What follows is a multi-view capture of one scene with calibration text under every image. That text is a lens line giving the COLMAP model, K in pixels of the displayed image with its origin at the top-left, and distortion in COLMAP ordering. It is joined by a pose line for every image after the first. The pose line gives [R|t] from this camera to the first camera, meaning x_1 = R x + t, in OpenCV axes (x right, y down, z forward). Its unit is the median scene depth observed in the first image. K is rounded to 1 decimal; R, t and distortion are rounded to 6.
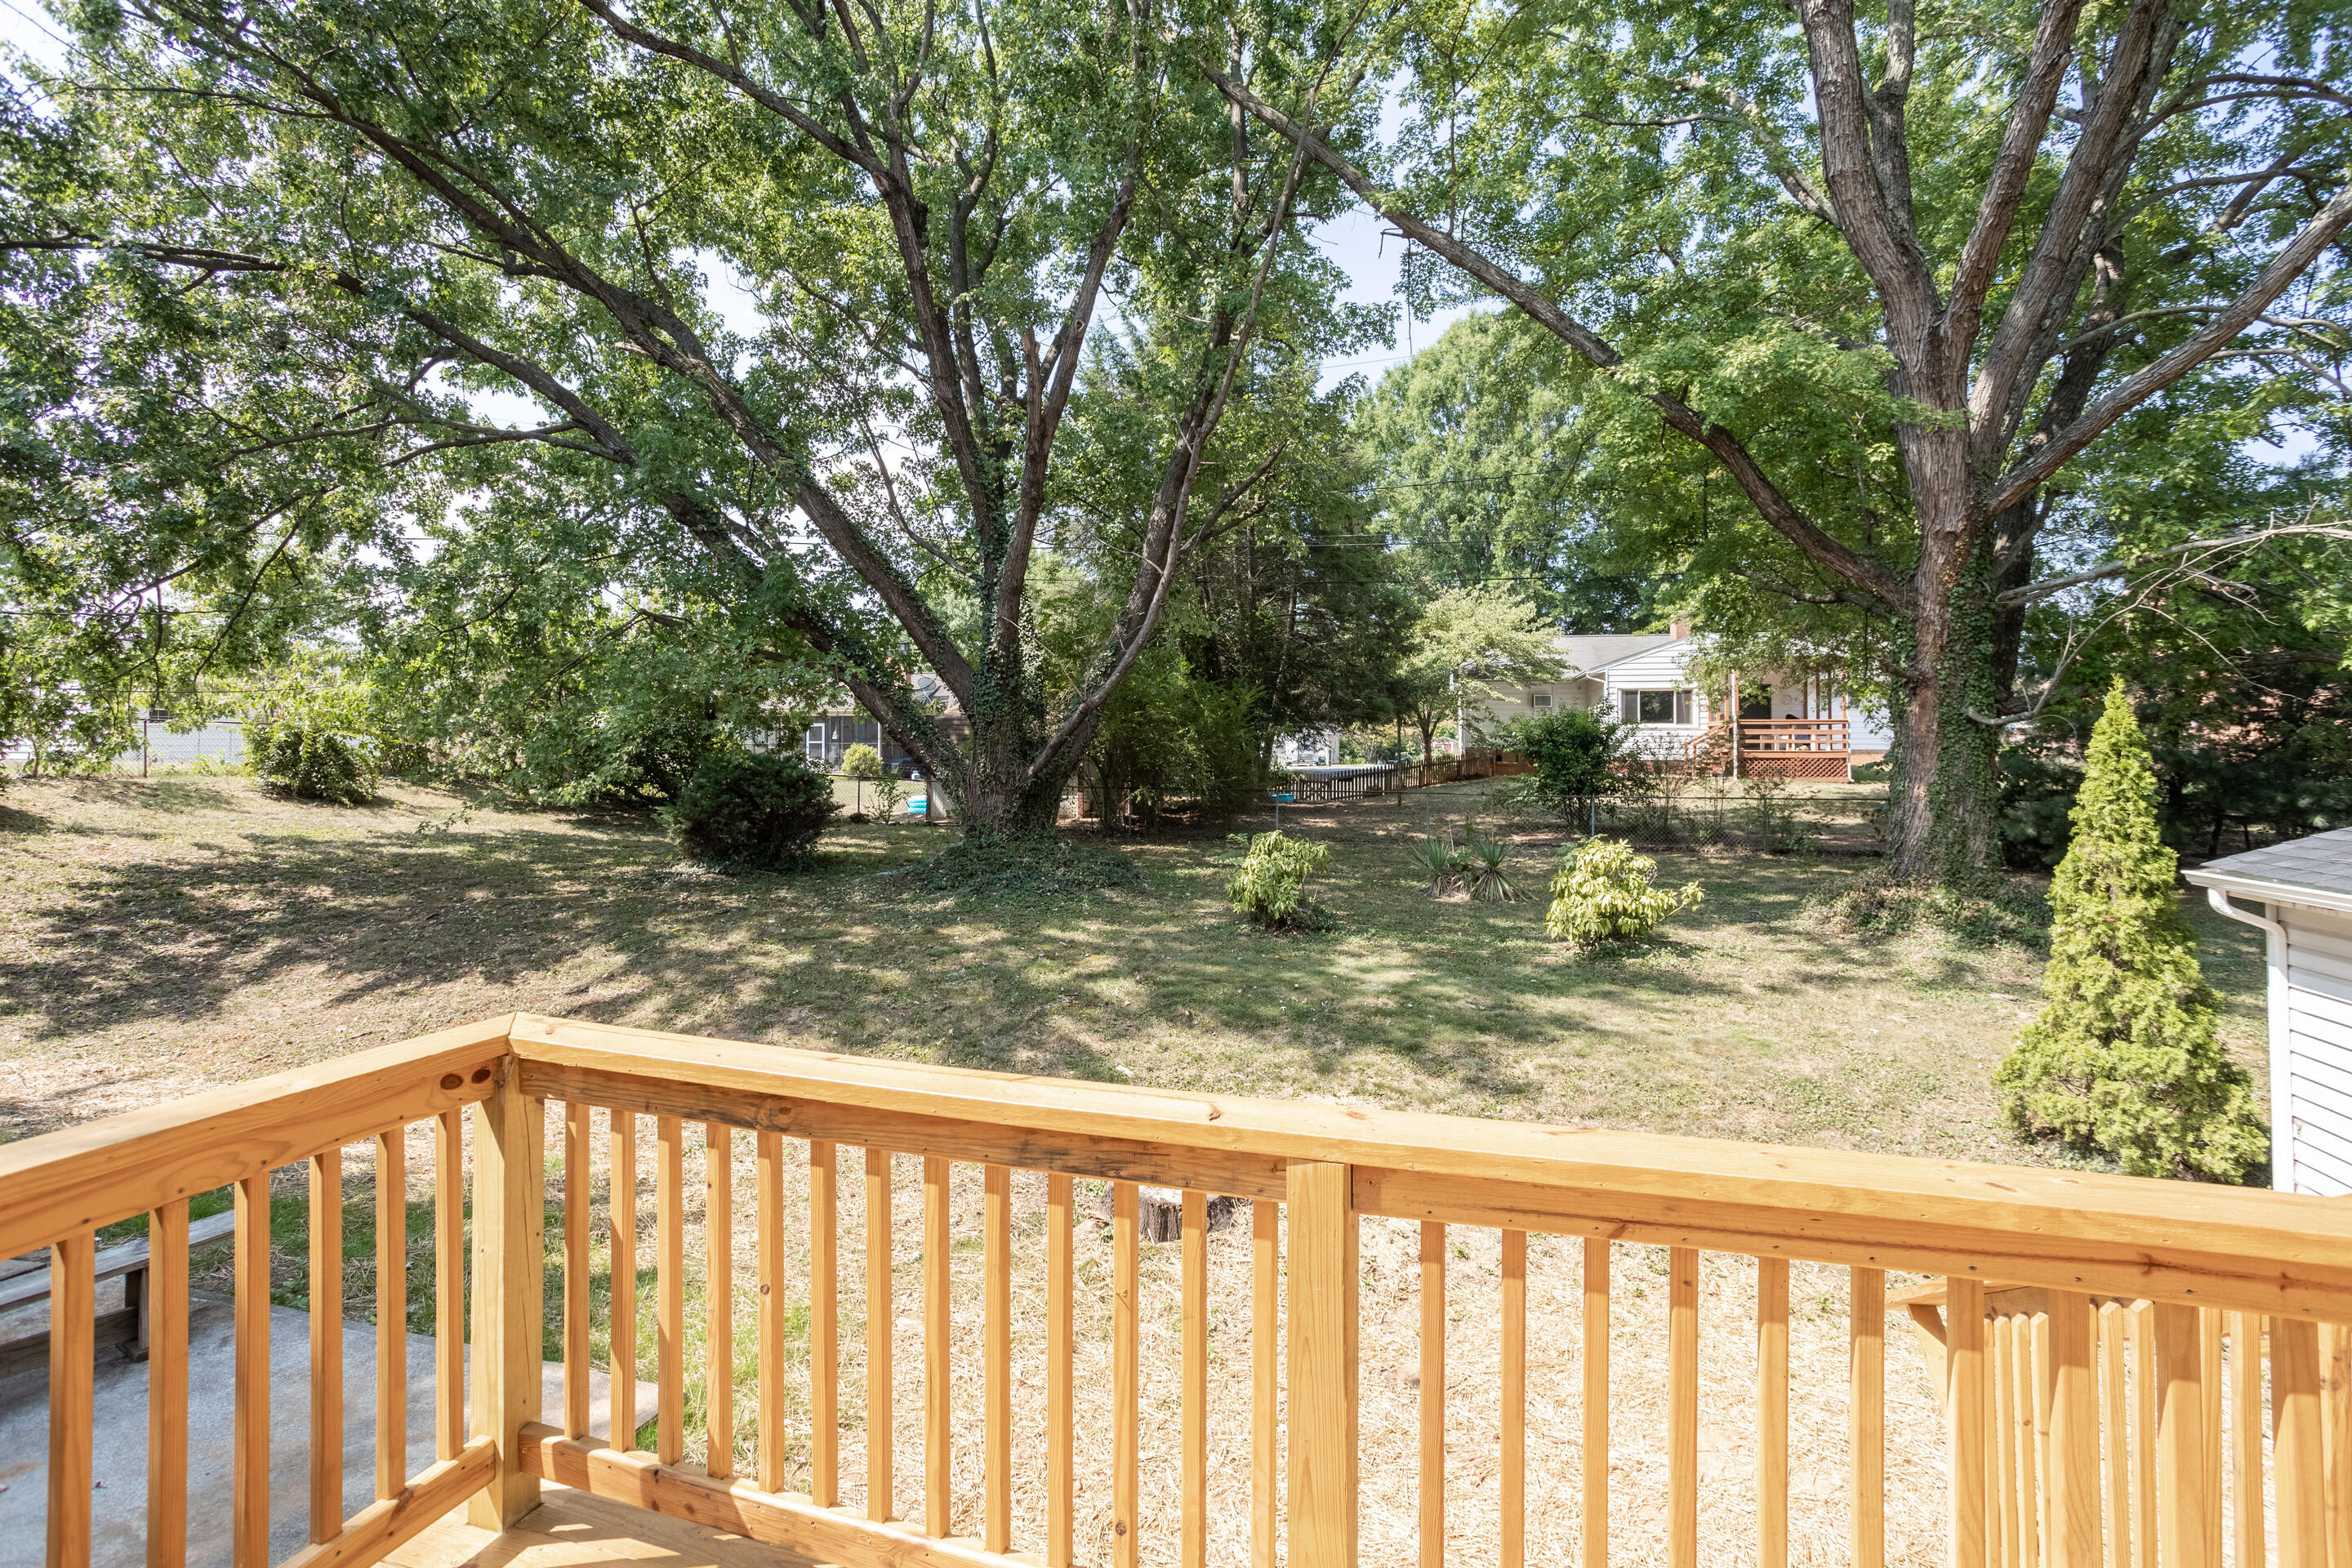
lens RADIAL K [[1186.3, 0, 1174.8], [0, 1186.3, 747.2], [0, 0, 1]] dist [0.020681, 0.000195]
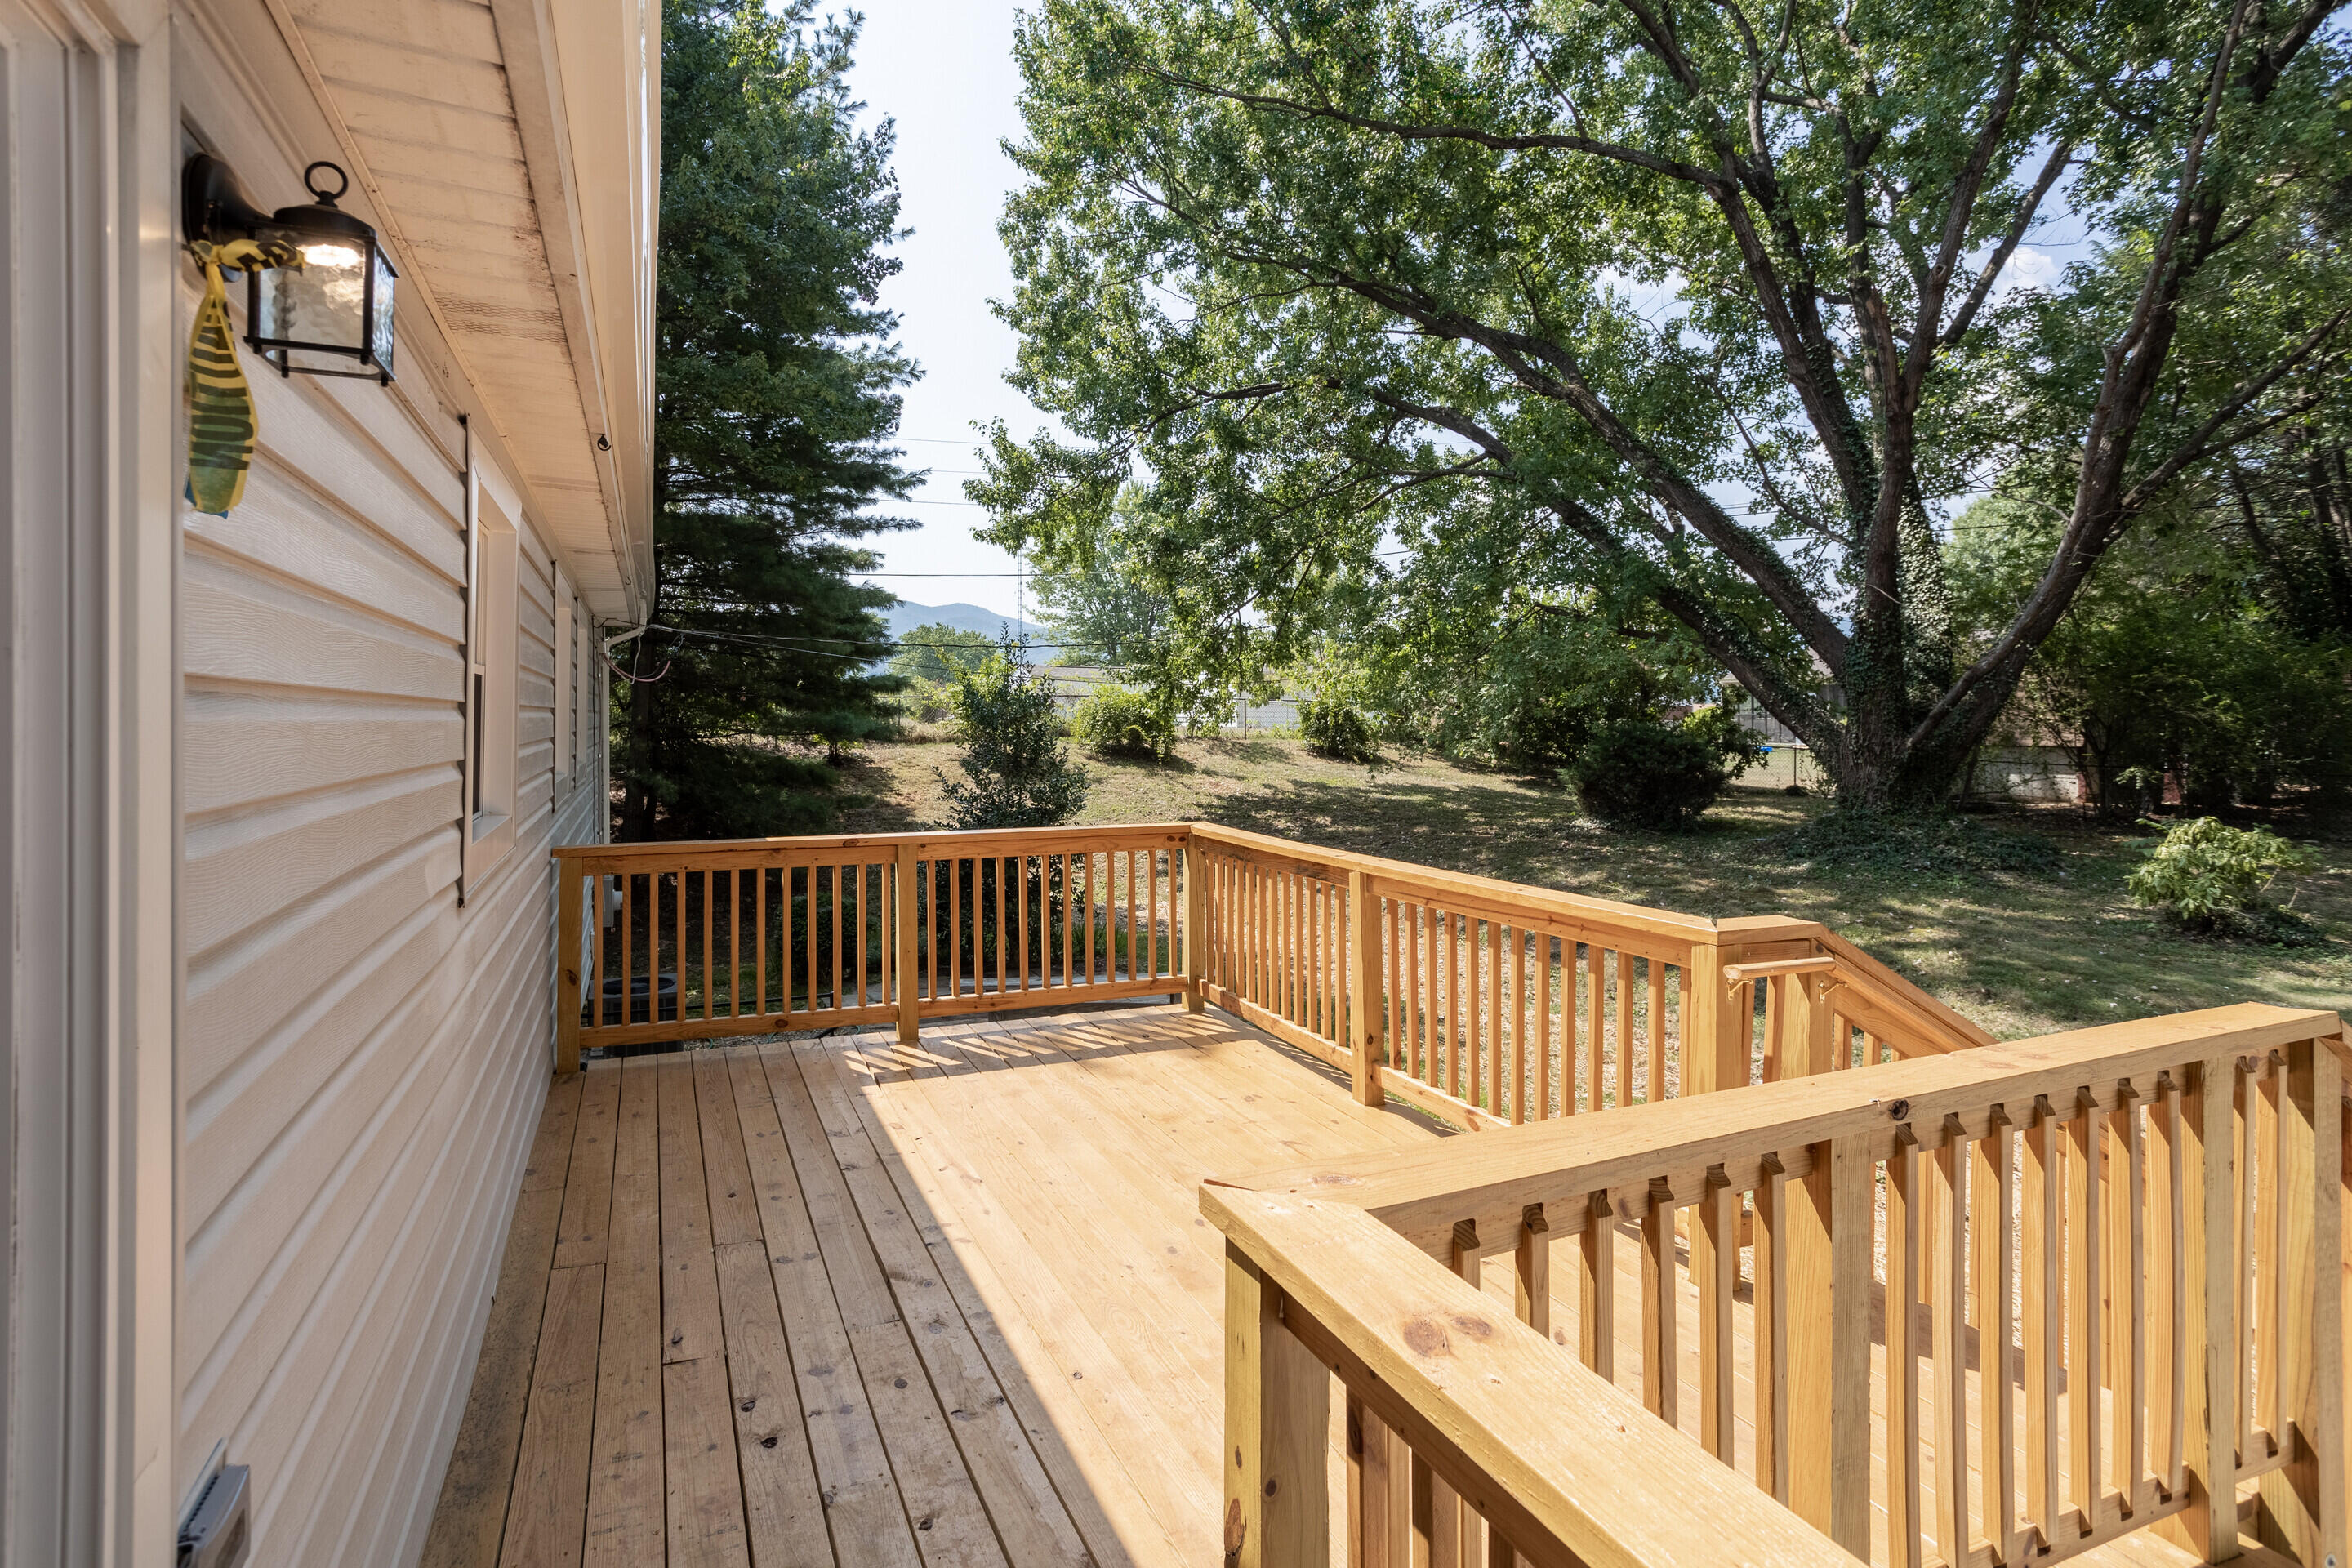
lens RADIAL K [[1186.3, 0, 1174.8], [0, 1186.3, 747.2], [0, 0, 1]] dist [0.020681, 0.000195]
pose [[0.701003, 0.015771, -0.712984, 0.128469], [-0.000355, 0.999763, 0.021765, 0.004398], [0.713158, -0.015005, 0.700843, -0.079410]]
